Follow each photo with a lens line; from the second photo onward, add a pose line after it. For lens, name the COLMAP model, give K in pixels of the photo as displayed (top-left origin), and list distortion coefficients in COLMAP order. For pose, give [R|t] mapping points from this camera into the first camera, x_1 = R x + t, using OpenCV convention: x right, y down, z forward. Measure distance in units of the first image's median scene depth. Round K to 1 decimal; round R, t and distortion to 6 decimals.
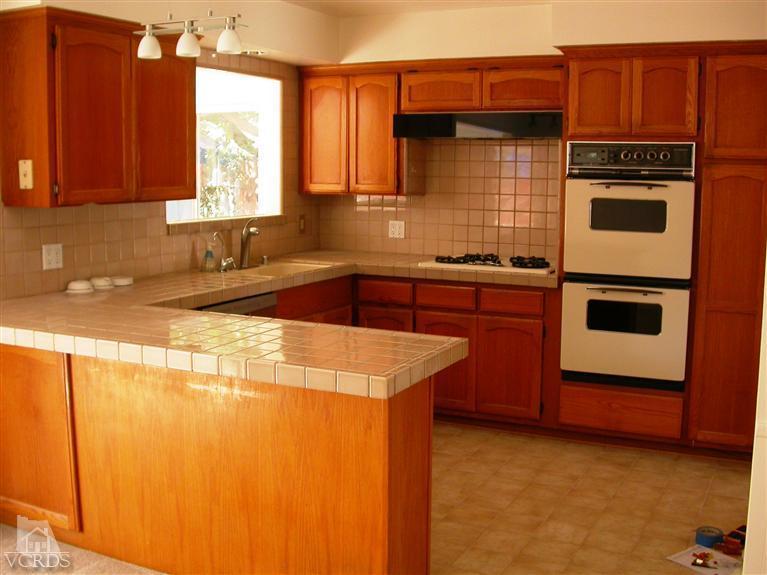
lens RADIAL K [[876.3, 0, 383.5], [0, 876.3, 287.5], [0, 0, 1]] dist [-0.188379, 0.068749]
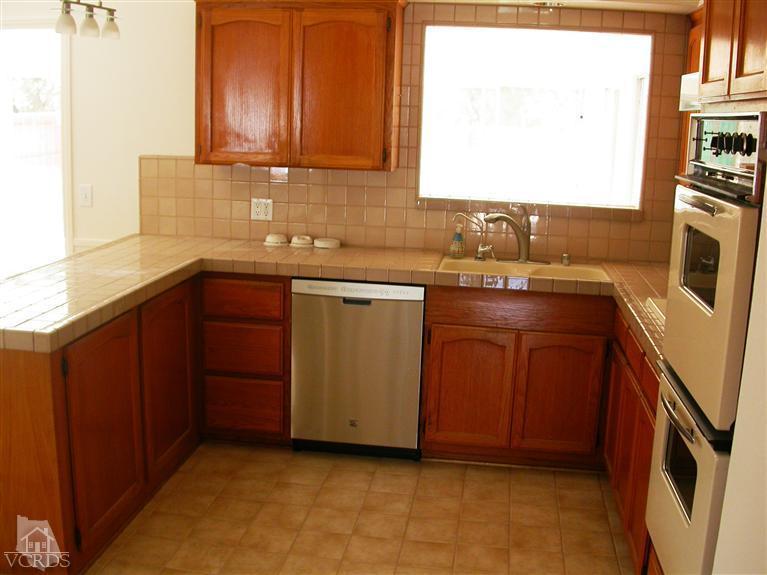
lens RADIAL K [[876.3, 0, 383.5], [0, 876.3, 287.5], [0, 0, 1]] dist [-0.188379, 0.068749]
pose [[0.322859, 0.189388, -0.927305, 0.633912], [-0.159936, 0.976601, 0.143771, -0.106254], [0.932836, 0.101891, 0.345594, 0.633619]]
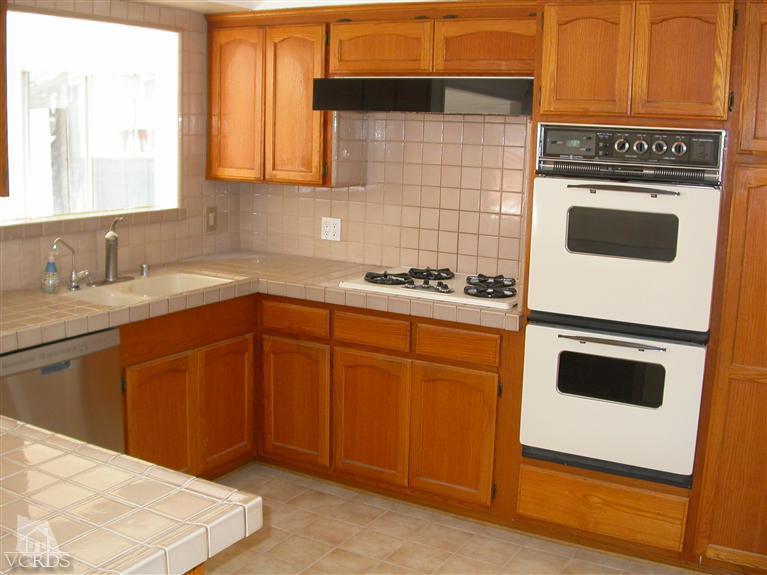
lens RADIAL K [[876.3, 0, 383.5], [0, 876.3, 287.5], [0, 0, 1]] dist [-0.188379, 0.068749]
pose [[0.998030, 0.031683, -0.054142, 0.127304], [-0.029167, 0.998485, 0.046655, -0.064155], [0.055538, -0.044984, 0.997443, 0.290295]]
